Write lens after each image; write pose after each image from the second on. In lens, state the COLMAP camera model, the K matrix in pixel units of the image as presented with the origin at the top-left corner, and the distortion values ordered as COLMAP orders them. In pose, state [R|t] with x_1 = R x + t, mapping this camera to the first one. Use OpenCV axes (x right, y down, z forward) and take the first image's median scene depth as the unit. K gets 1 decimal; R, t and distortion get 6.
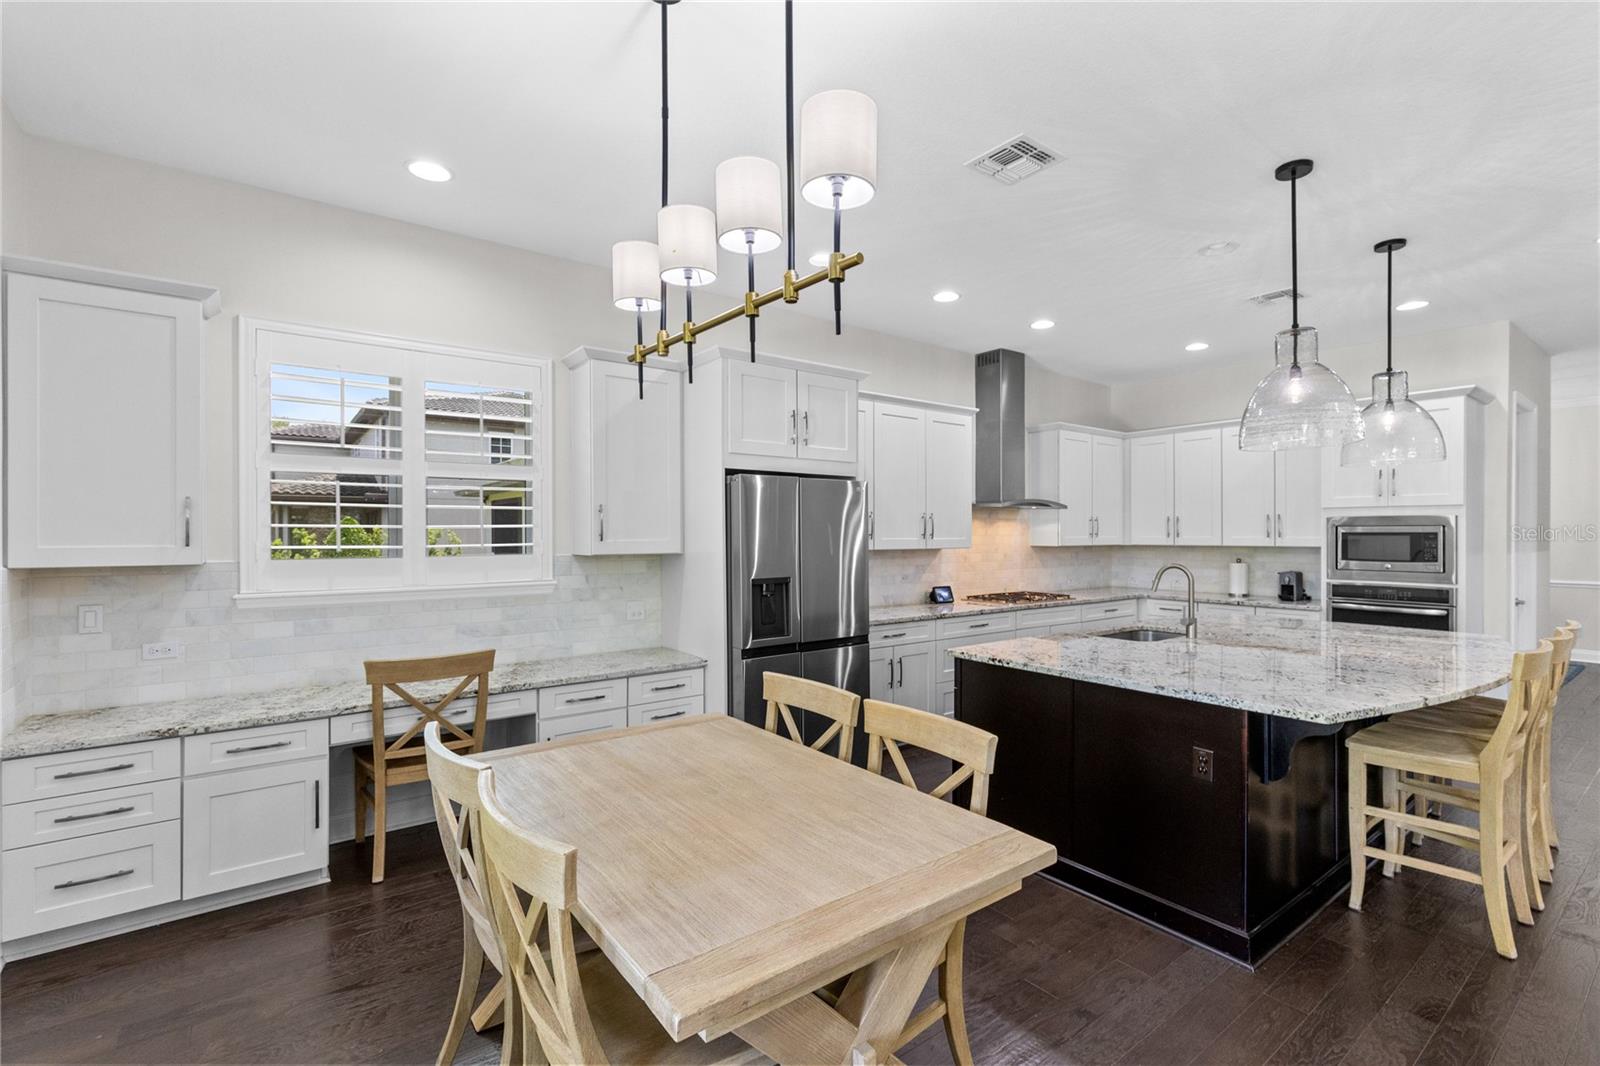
lens RADIAL K [[718.6, 0, 806.8], [0, 718.6, 532.4], [0, 0, 1]] dist [0.002425, 0.000079]
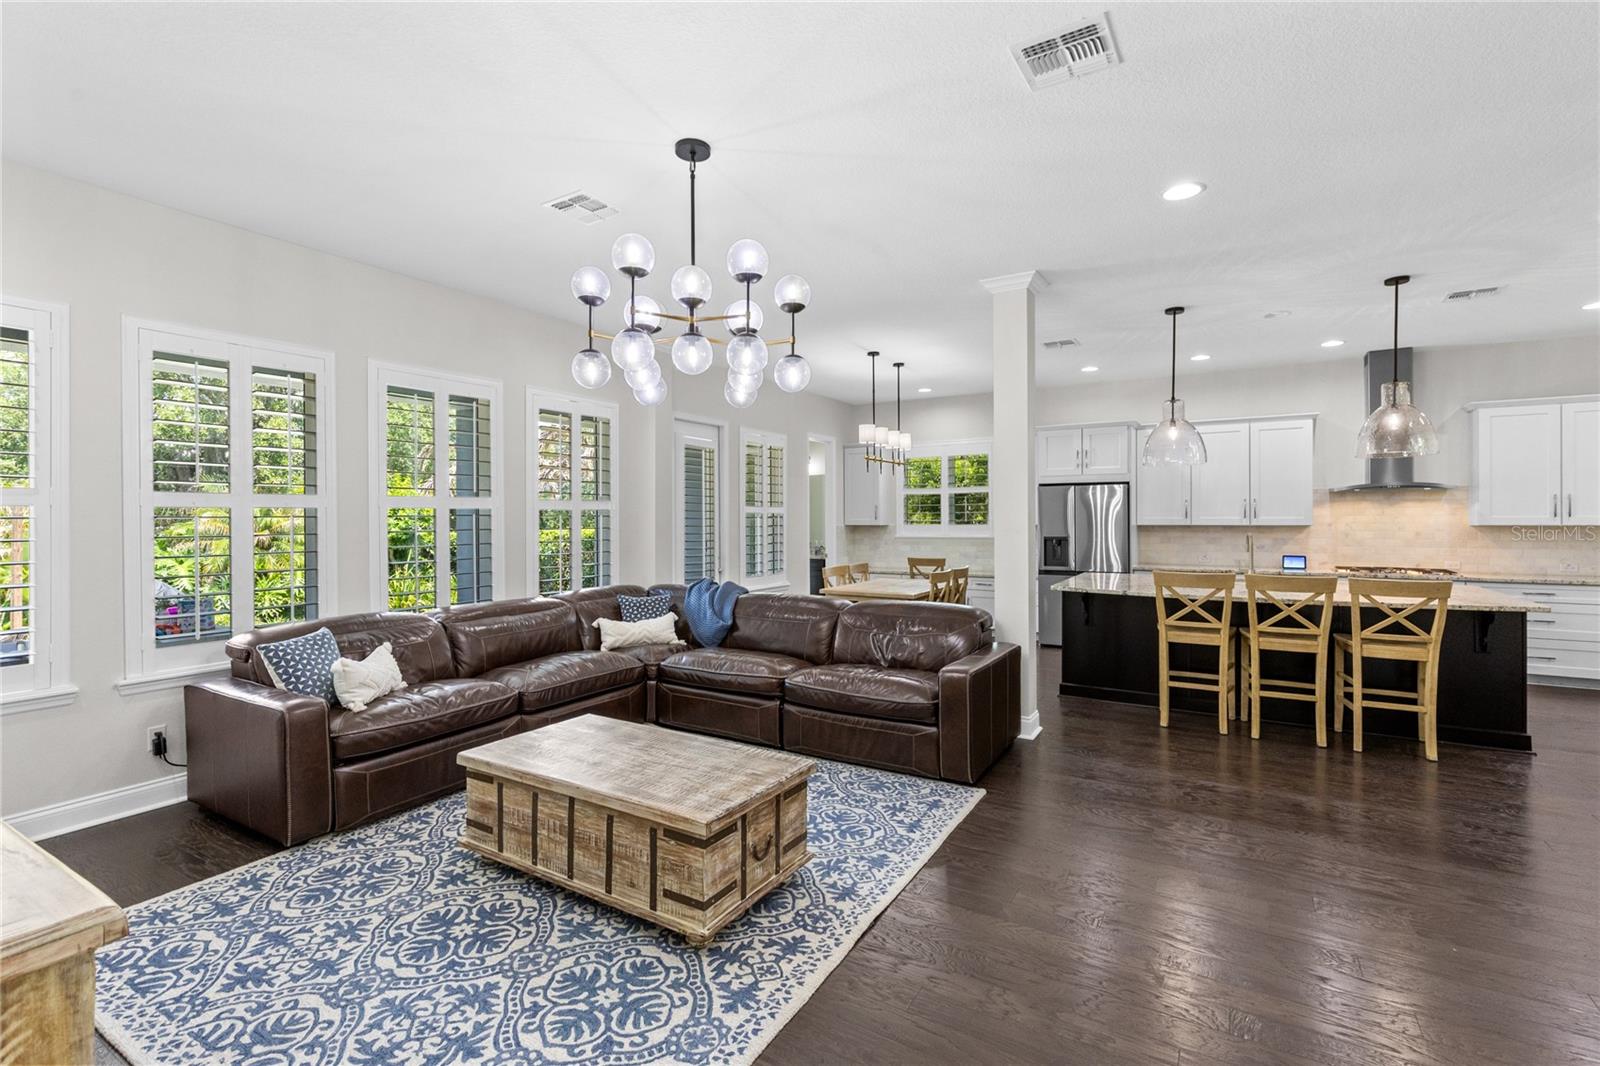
lens RADIAL K [[716.8, 0, 799.0], [0, 716.8, 525.4], [0, 0, 1]] dist [0.002020, 0.000102]
pose [[0.358159, 0.010699, -0.933599, 1.593089], [0.005240, 0.999896, 0.013469, -0.000423], [0.933646, -0.009716, 0.358066, -0.400949]]
